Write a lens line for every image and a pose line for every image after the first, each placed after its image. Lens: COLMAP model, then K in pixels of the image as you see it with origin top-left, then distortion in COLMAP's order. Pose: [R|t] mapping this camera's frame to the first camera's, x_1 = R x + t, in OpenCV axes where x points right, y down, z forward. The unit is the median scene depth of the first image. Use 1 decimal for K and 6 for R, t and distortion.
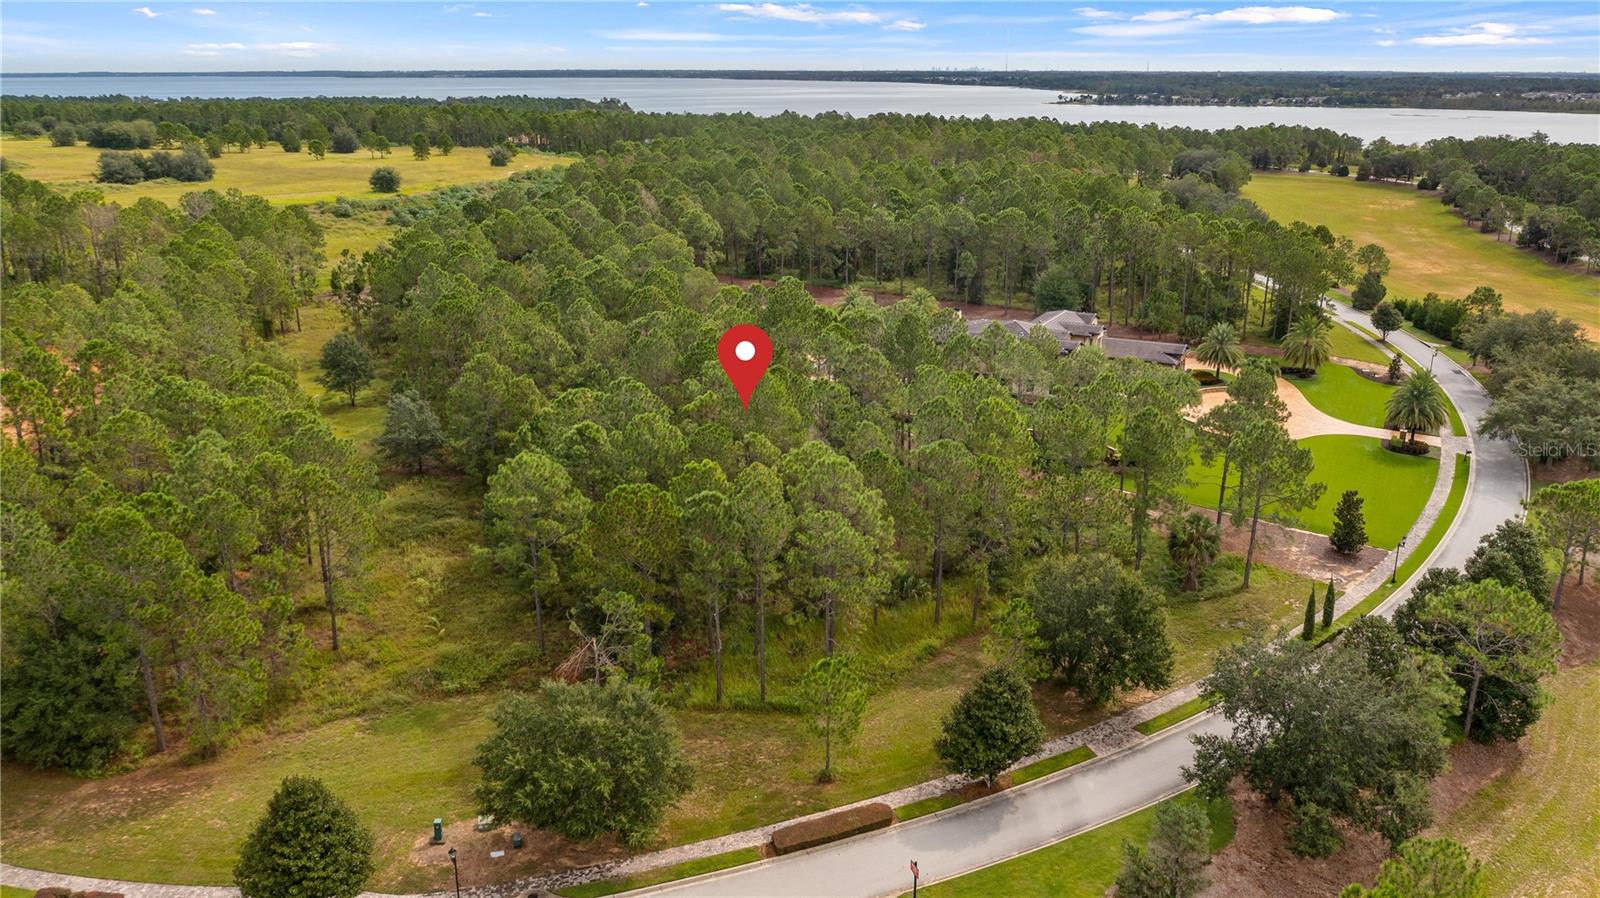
lens RADIAL K [[1259.8, 0, 798.7], [0, 1259.8, 447.7], [0, 0, 1]] dist [-0.011681, 0.004275]
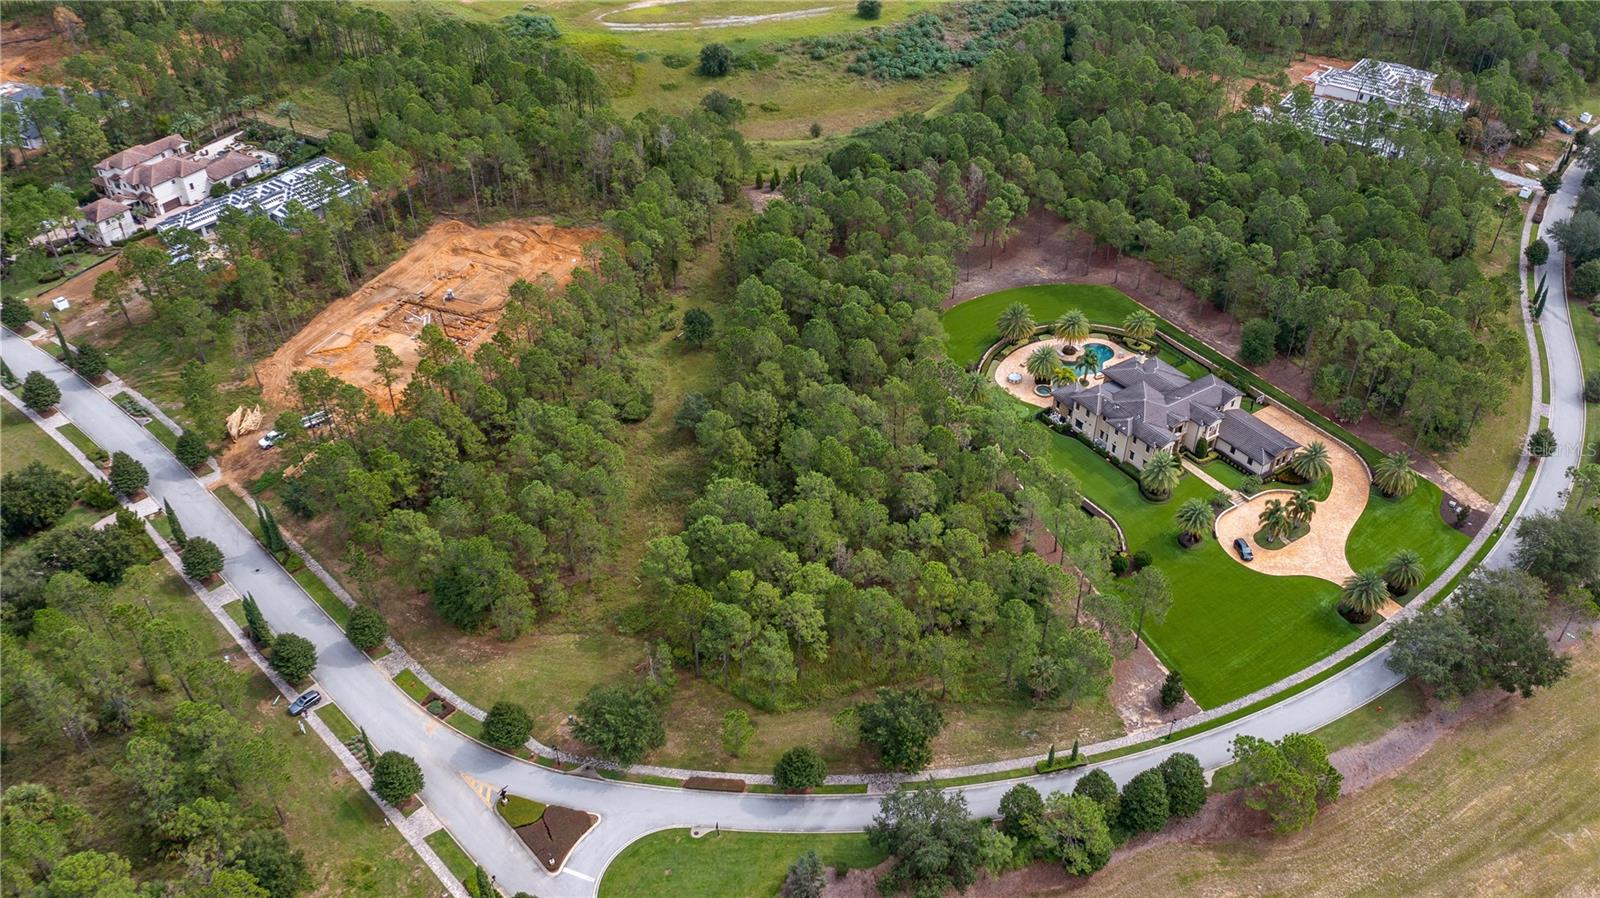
lens RADIAL K [[1269.7, 0, 800.3], [0, 1269.7, 444.0], [0, 0, 1]] dist [-0.014090, 0.006974]
pose [[0.870941, 0.289992, -0.396695, 0.658106], [-0.136591, 0.918352, 0.371447, -0.830988], [0.472022, -0.269324, 0.839440, -0.482692]]
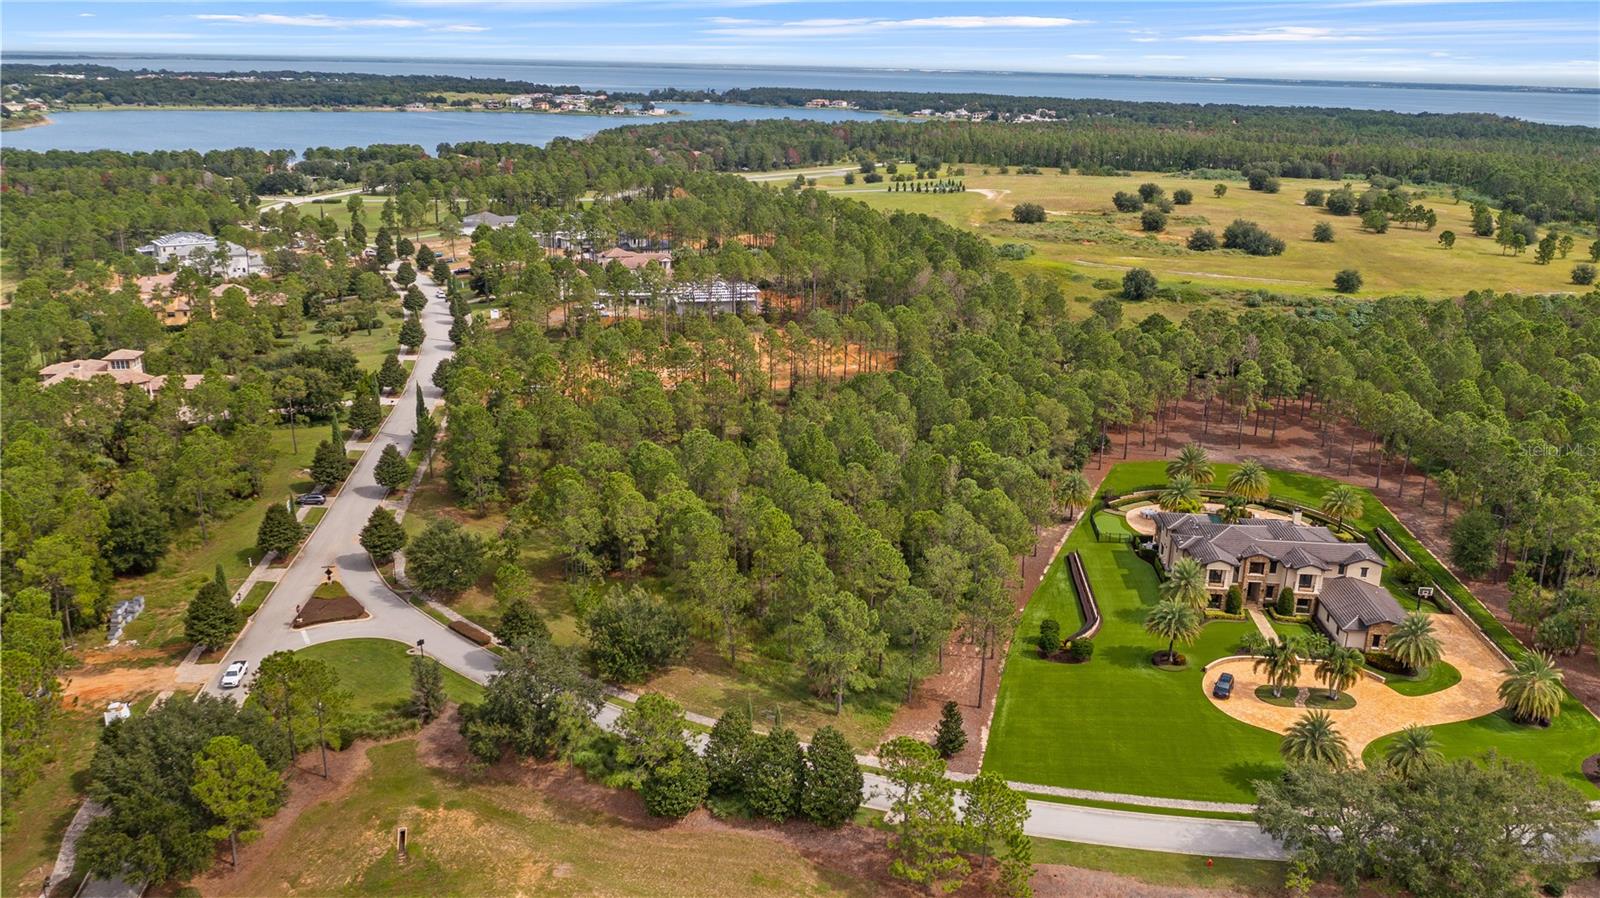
lens RADIAL K [[1264.5, 0, 800.0], [0, 1264.5, 449.0], [0, 0, 1]] dist [-0.020869, 0.007021]
pose [[0.382577, 0.280764, -0.880231, 1.533317], [-0.289782, 0.941100, 0.174231, -0.393214], [0.877303, 0.188419, 0.441404, 0.376685]]
